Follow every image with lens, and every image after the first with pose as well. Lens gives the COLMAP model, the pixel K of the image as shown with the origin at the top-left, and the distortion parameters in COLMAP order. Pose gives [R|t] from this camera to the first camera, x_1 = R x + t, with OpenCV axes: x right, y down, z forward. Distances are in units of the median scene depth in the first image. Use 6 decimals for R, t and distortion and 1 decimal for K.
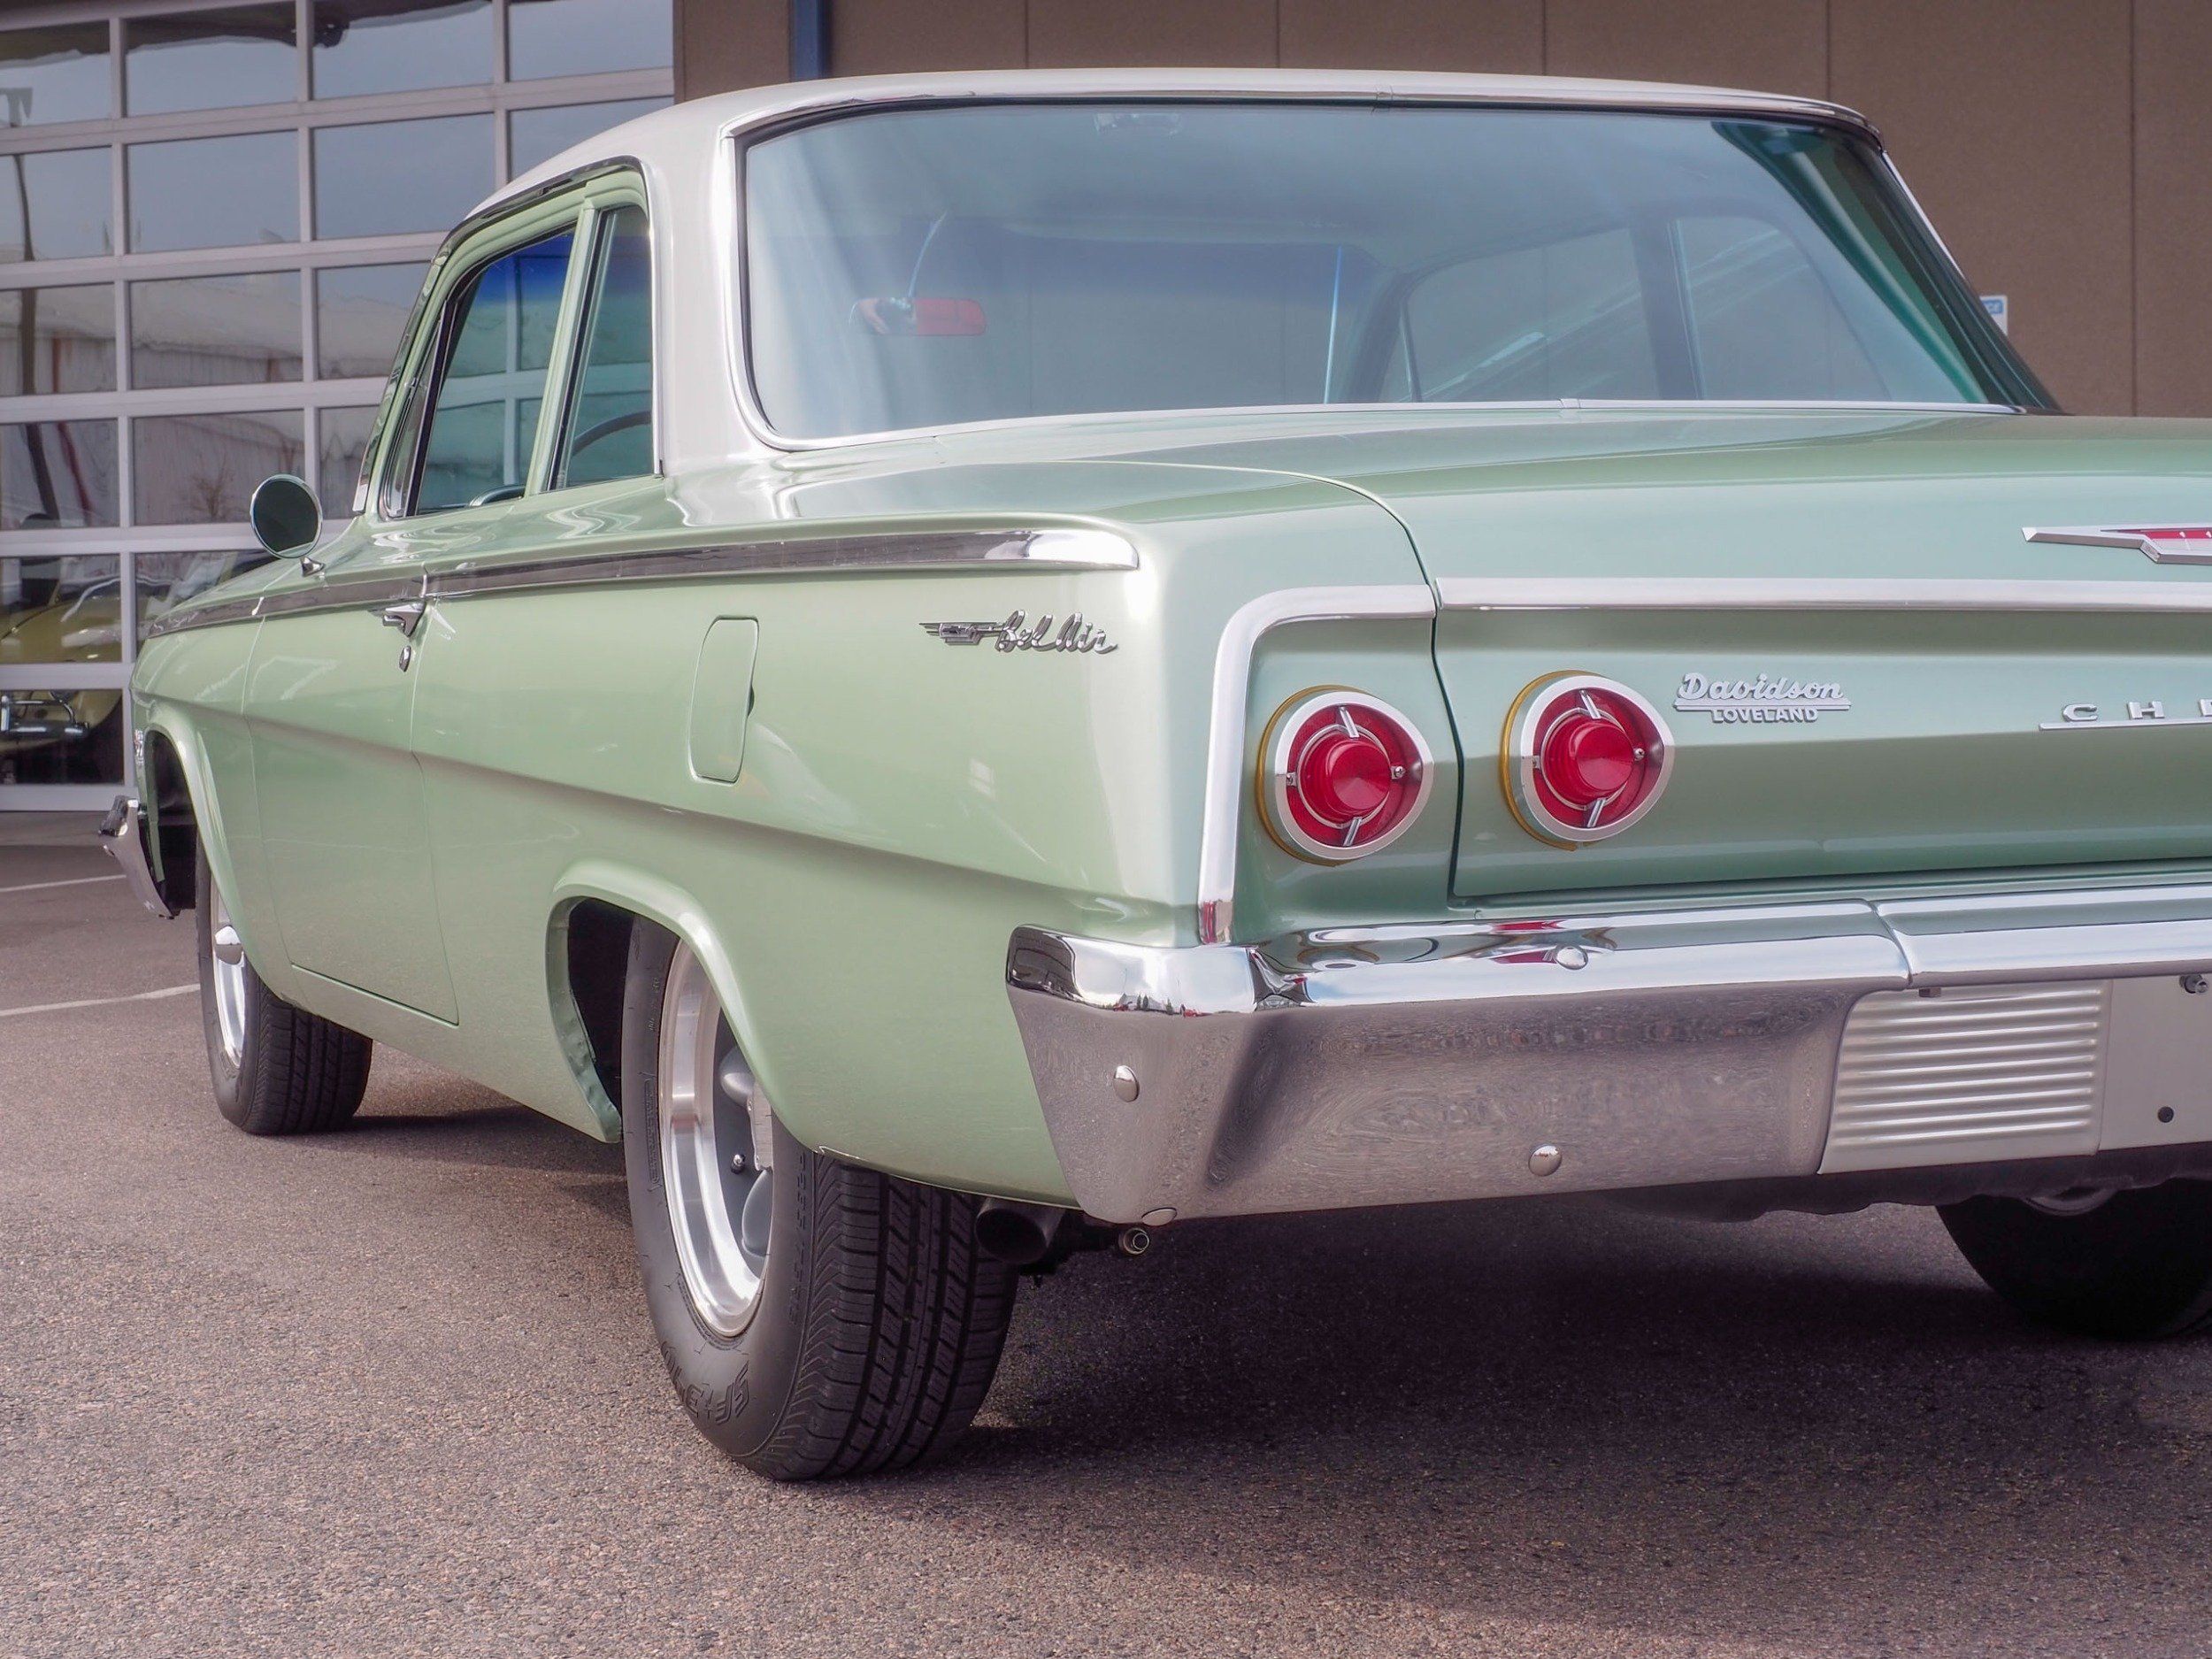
lens RADIAL K [[4082.8, 0, 1107.1], [0, 4082.8, 831.6], [0, 0, 1]] dist [0.005912, -0.088137]
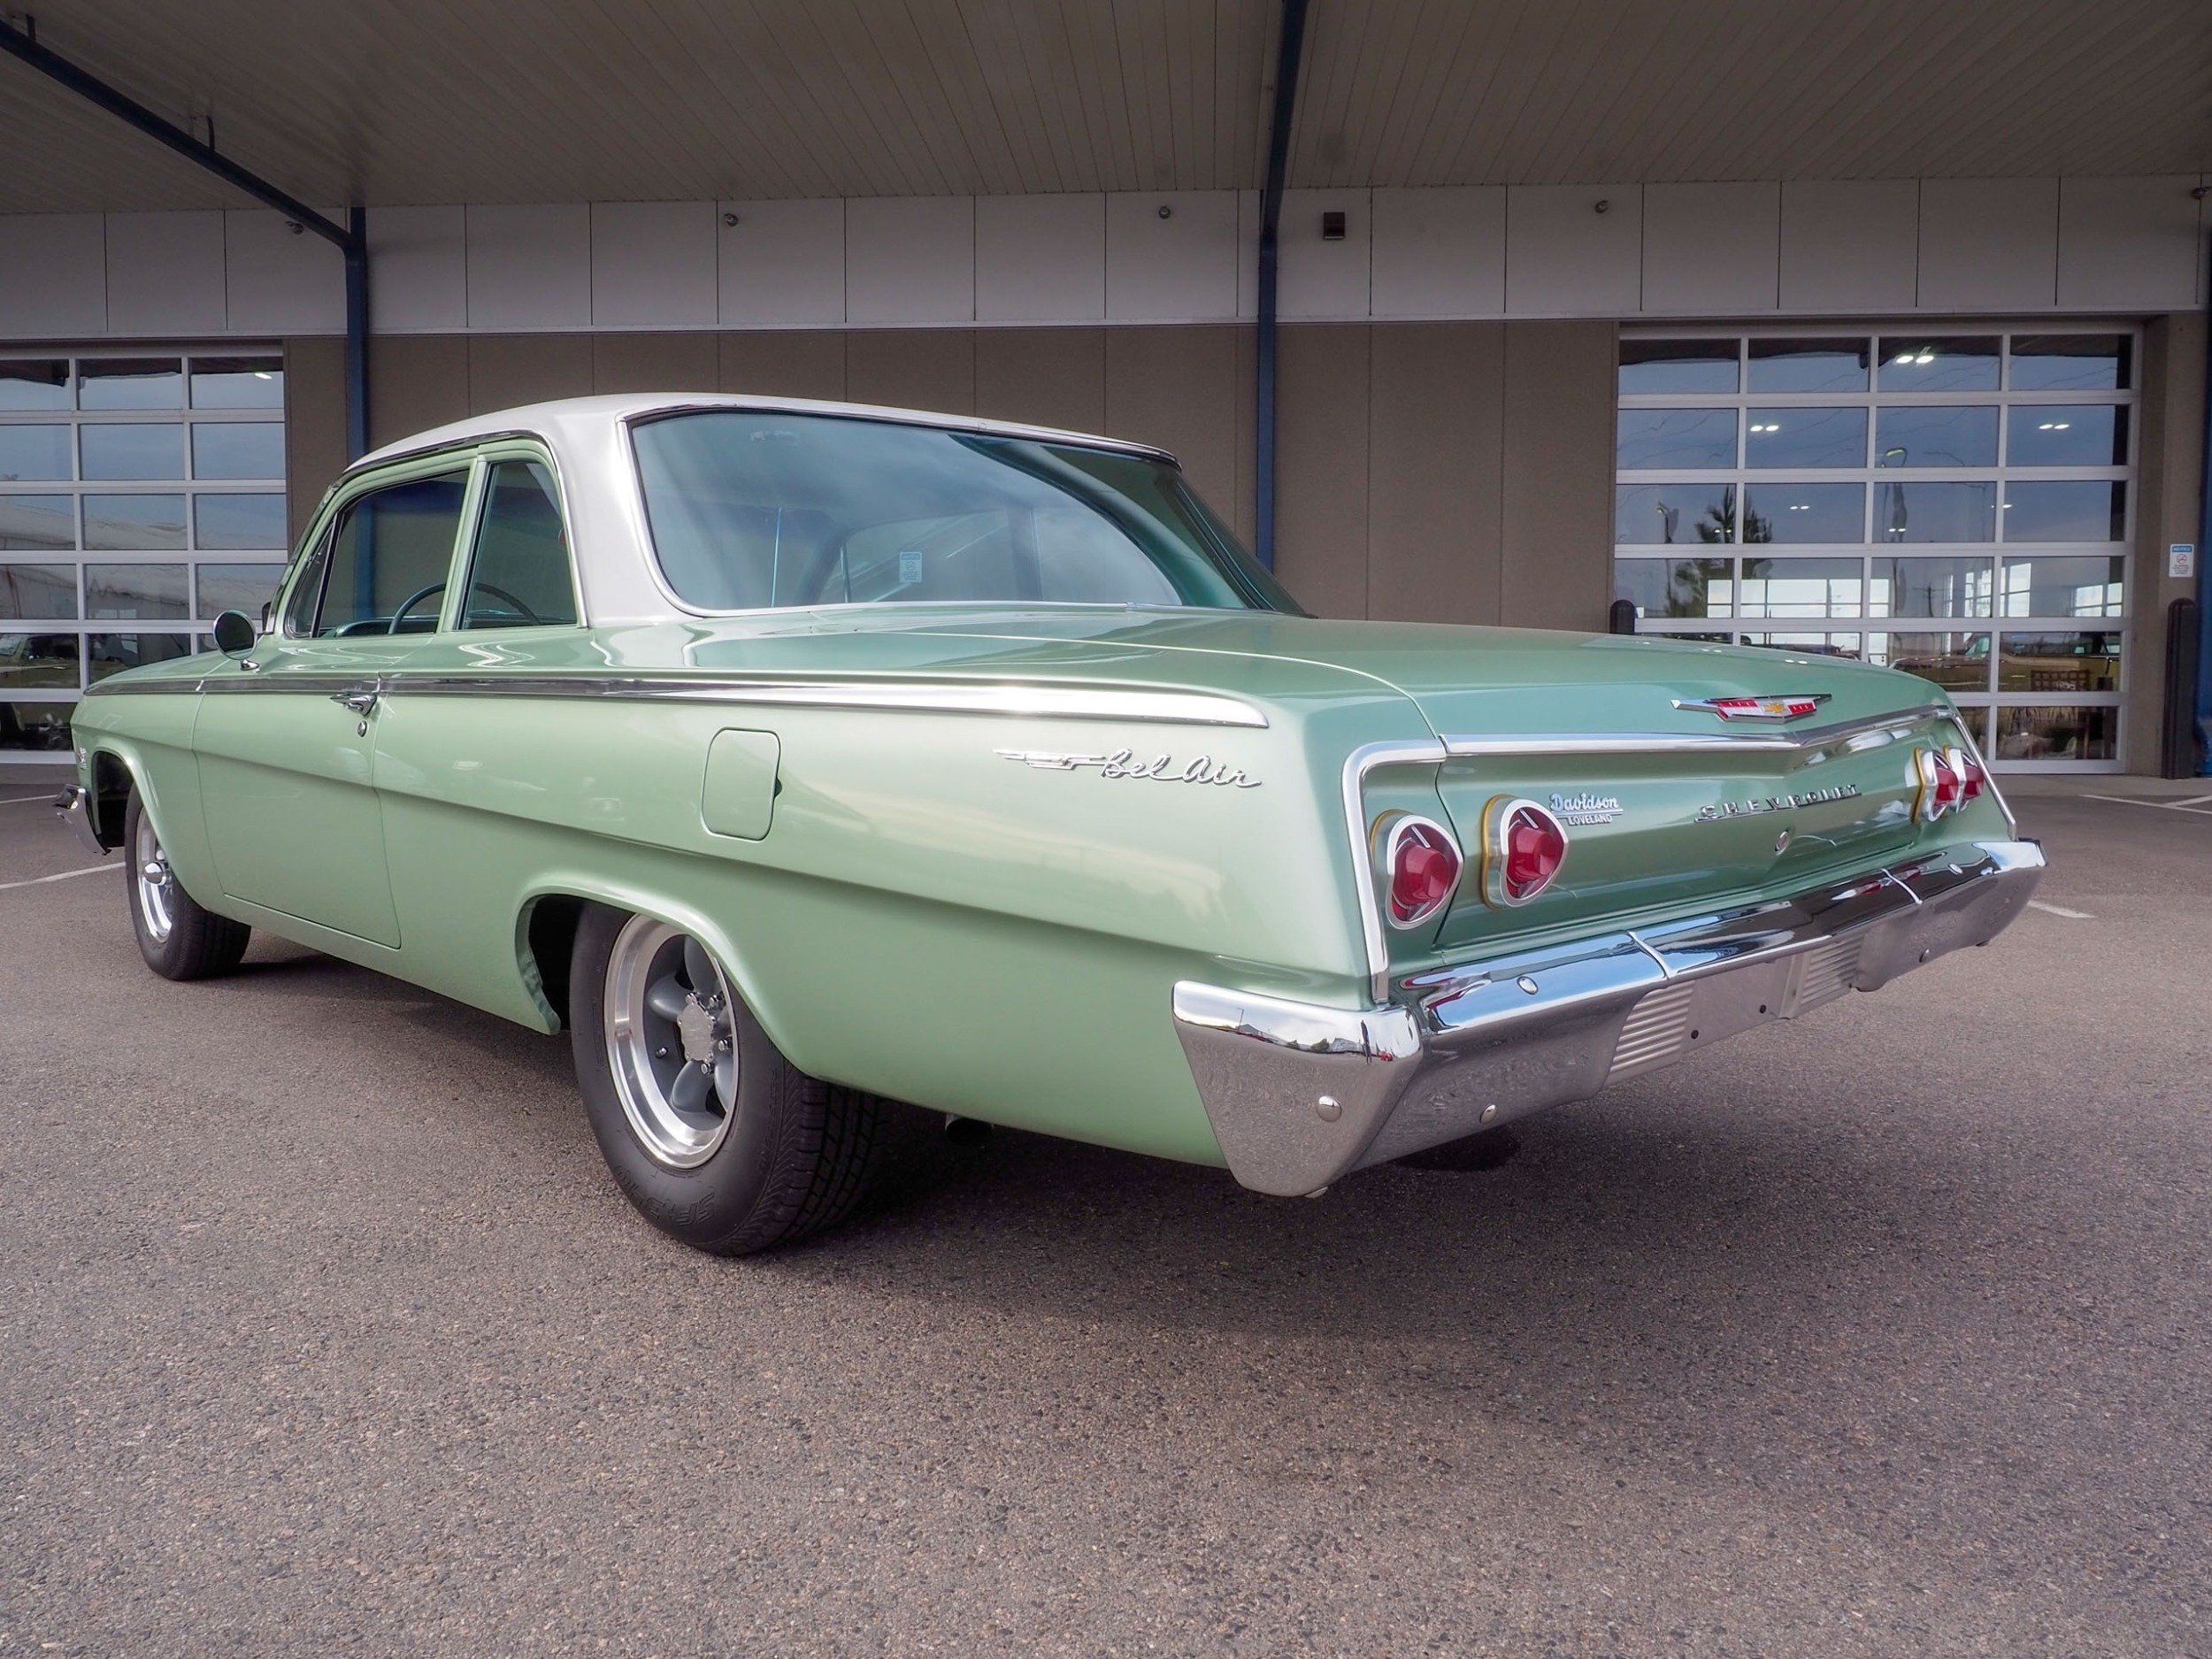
lens RADIAL K [[1607.4, 0, 1095.6], [0, 1607.4, 809.2], [0, 0, 1]] dist [-0.007826, -0.002594]
pose [[0.922675, -0.012020, 0.385392, -0.181663], [-0.000176, 0.999501, 0.031595, -0.037317], [-0.385579, -0.029220, 0.922212, 0.353106]]
